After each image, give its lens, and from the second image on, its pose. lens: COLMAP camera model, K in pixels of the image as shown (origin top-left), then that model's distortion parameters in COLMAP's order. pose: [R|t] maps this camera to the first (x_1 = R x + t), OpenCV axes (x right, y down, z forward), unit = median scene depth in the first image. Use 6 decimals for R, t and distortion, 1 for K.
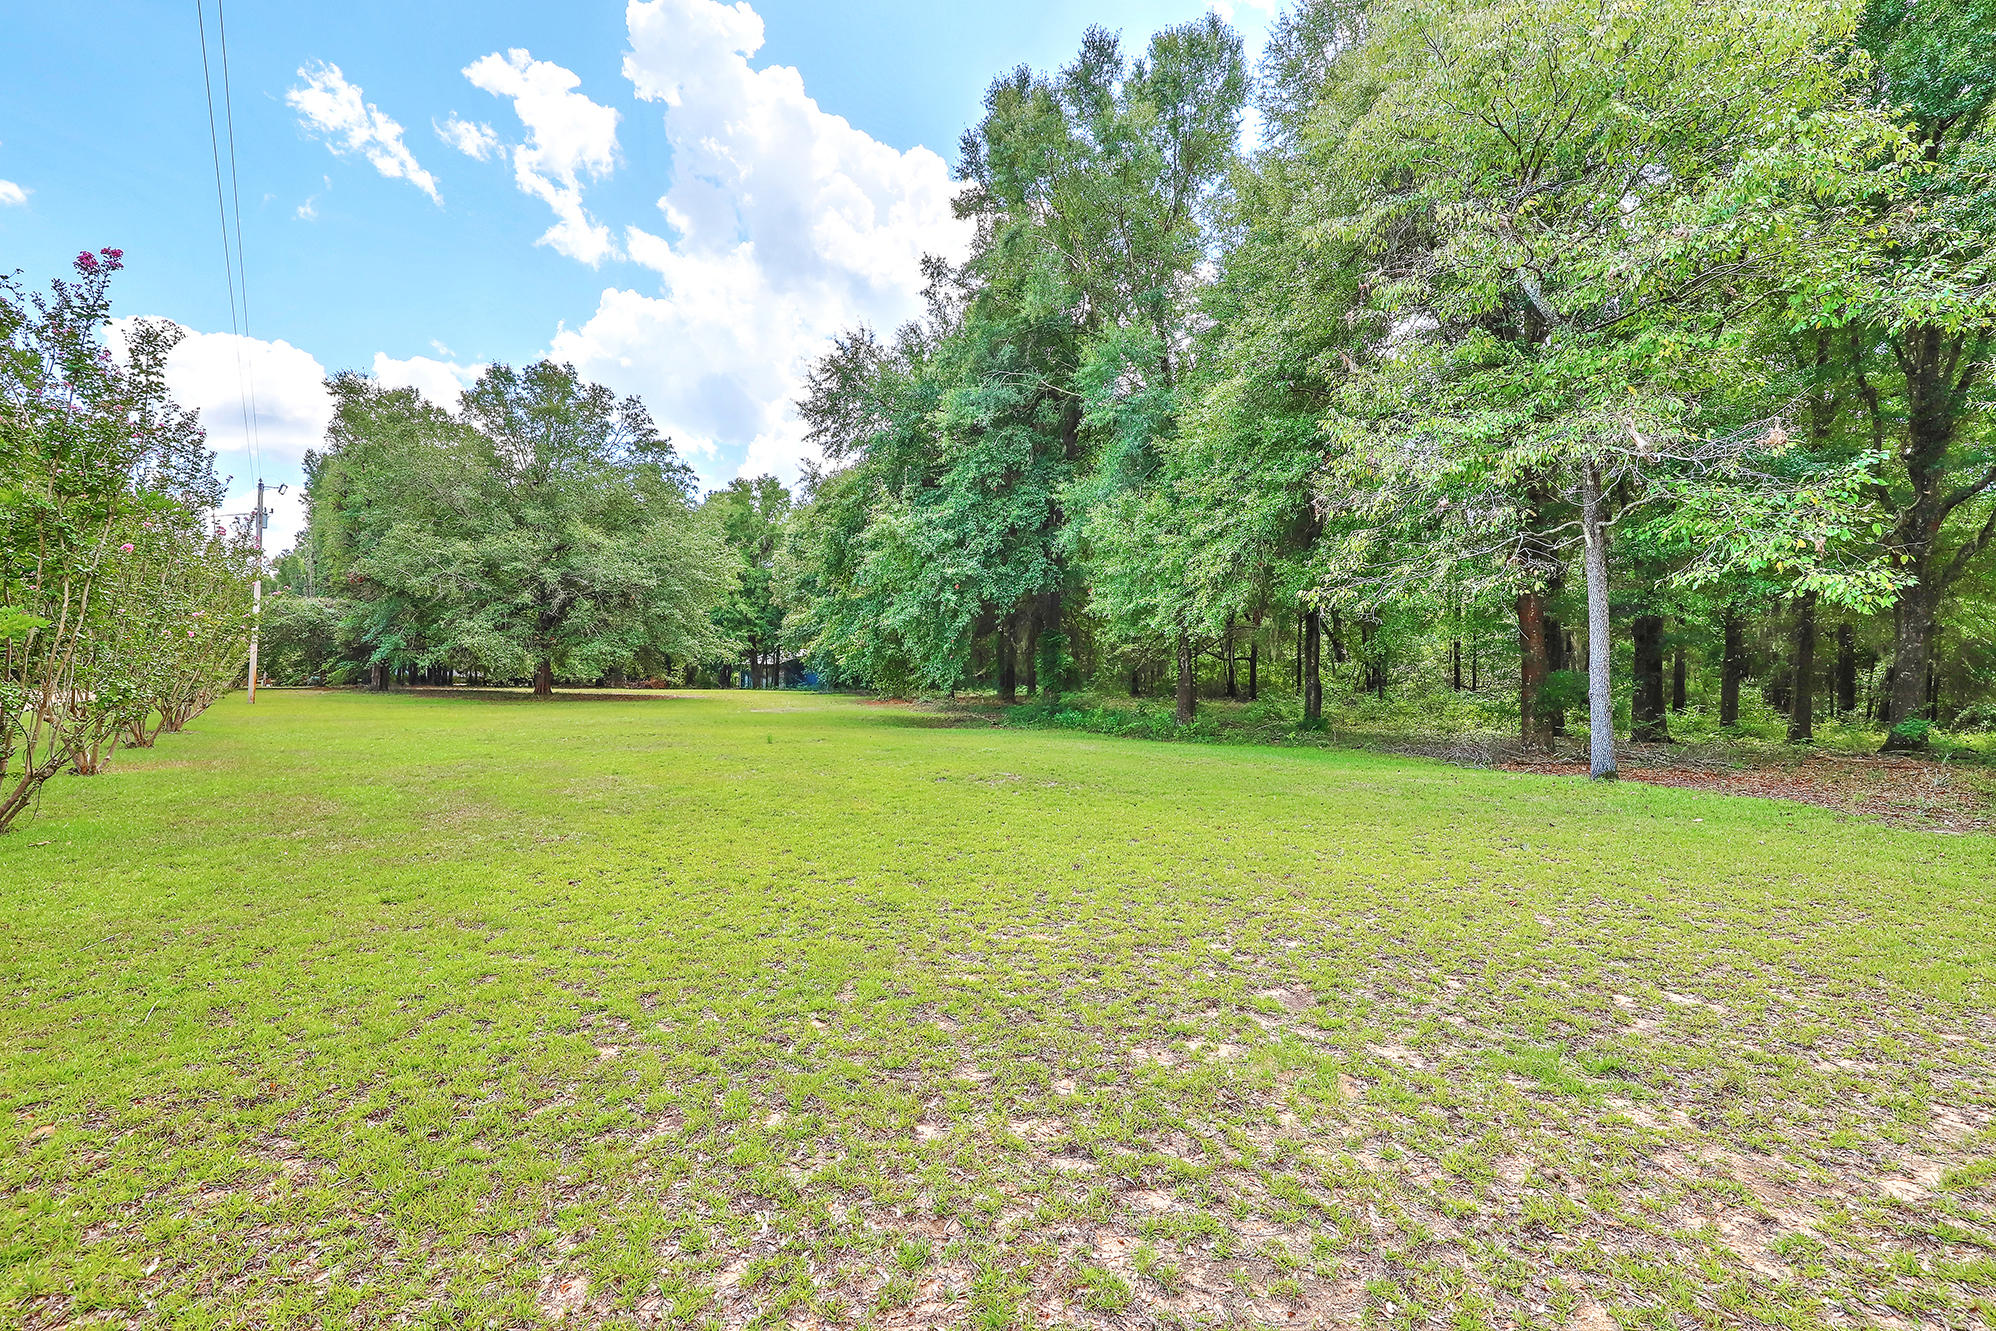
lens RADIAL K [[909.6, 0, 999.3], [0, 909.6, 663.8], [0, 0, 1]] dist [0.002809, -0.000773]
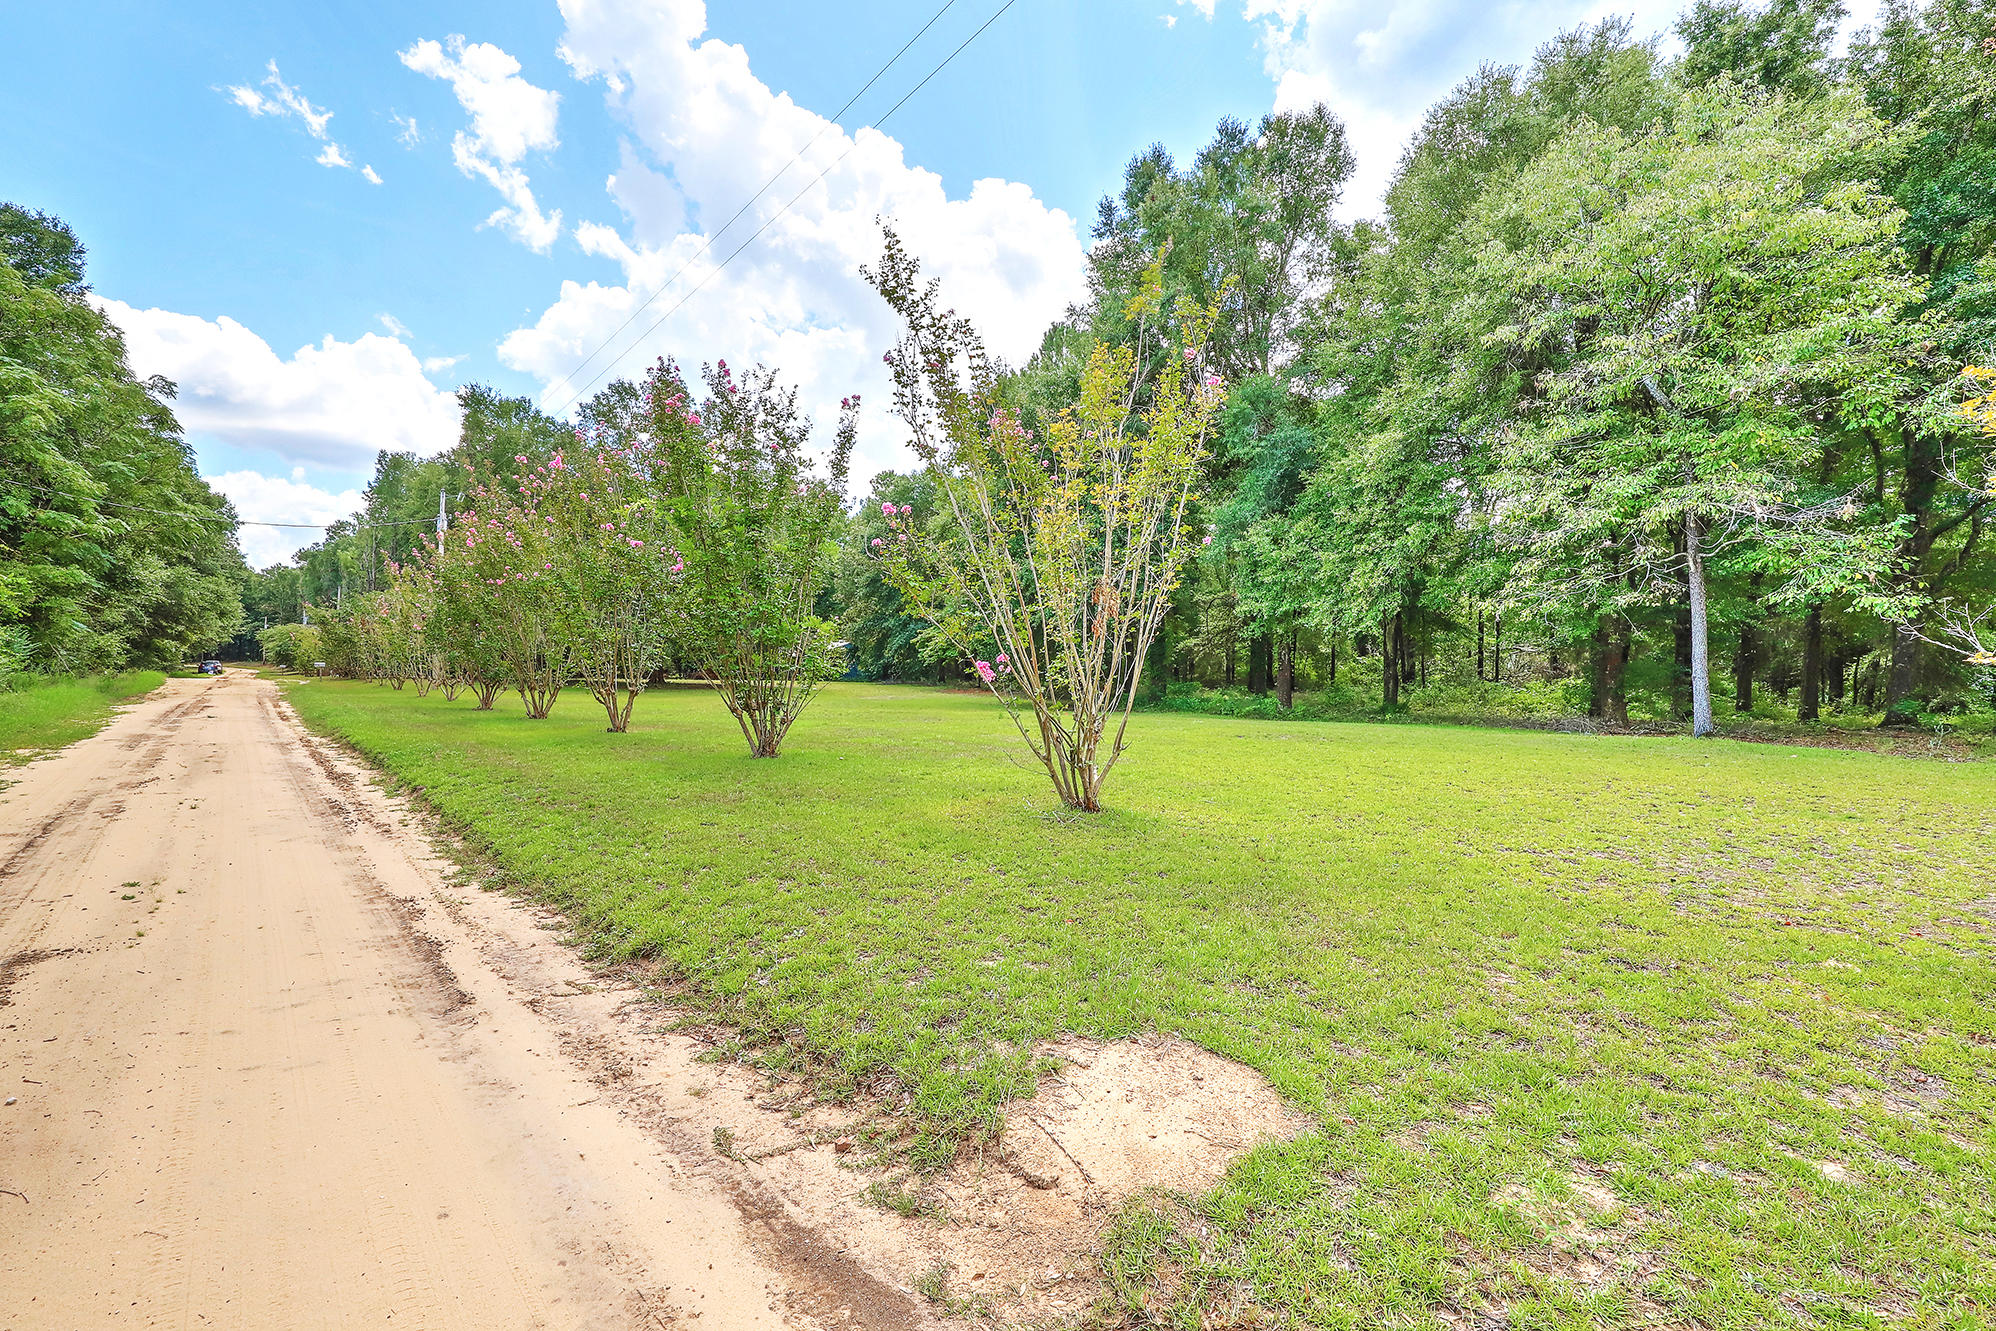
lens RADIAL K [[909.6, 0, 996.8], [0, 909.6, 665.2], [0, 0, 1]] dist [0.002809, -0.000773]
pose [[0.999736, 0.002868, 0.022775, -0.325247], [-0.003059, 0.999960, 0.008360, 0.004785], [-0.022750, -0.008428, 0.999706, -0.268605]]
